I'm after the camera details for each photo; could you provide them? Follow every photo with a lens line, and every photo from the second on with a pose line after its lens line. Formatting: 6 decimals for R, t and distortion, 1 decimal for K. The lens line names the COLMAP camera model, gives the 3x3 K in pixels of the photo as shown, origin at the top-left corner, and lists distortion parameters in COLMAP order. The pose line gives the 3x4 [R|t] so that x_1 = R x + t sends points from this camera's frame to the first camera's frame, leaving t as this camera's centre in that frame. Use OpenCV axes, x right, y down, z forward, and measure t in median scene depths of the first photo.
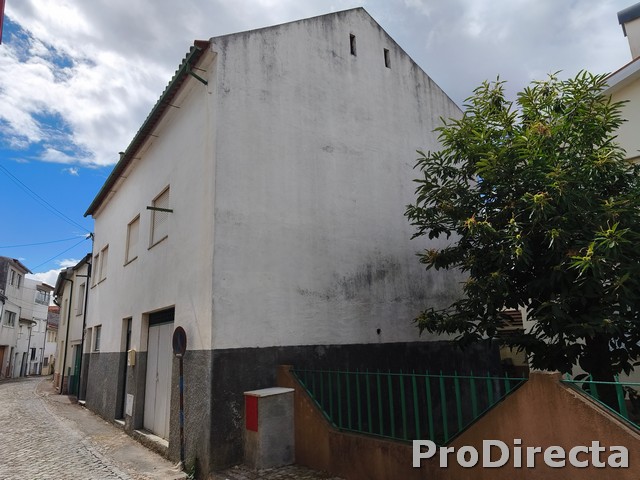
lens RADIAL K [[429.4, 0, 328.6], [0, 429.4, 240.7], [0, 0, 1]] dist [0.001317, -0.000410]
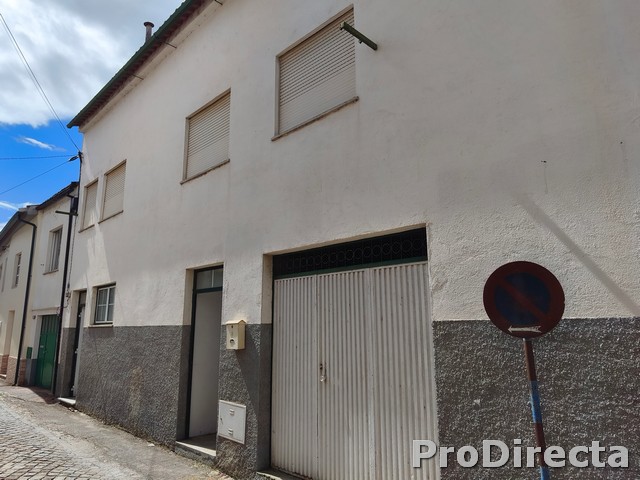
lens RADIAL K [[429.4, 0, 328.6], [0, 429.4, 240.7], [0, 0, 1]] dist [0.001317, -0.000410]
pose [[0.987191, 0.058530, 0.148419, -0.295093], [-0.063414, 0.997583, 0.028388, 0.089441], [-0.146399, -0.037436, 0.988517, 0.307810]]
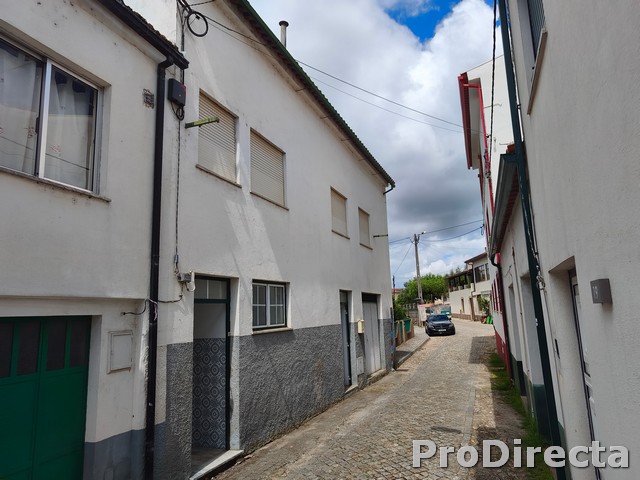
lens RADIAL K [[429.4, 0, 328.6], [0, 429.4, 240.7], [0, 0, 1]] dist [0.001317, -0.000410]
pose [[-0.556813, 0.268089, 0.786186, -0.976219], [-0.044005, 0.935634, -0.350217, 0.324701], [-0.829472, -0.229601, -0.509176, 1.188704]]
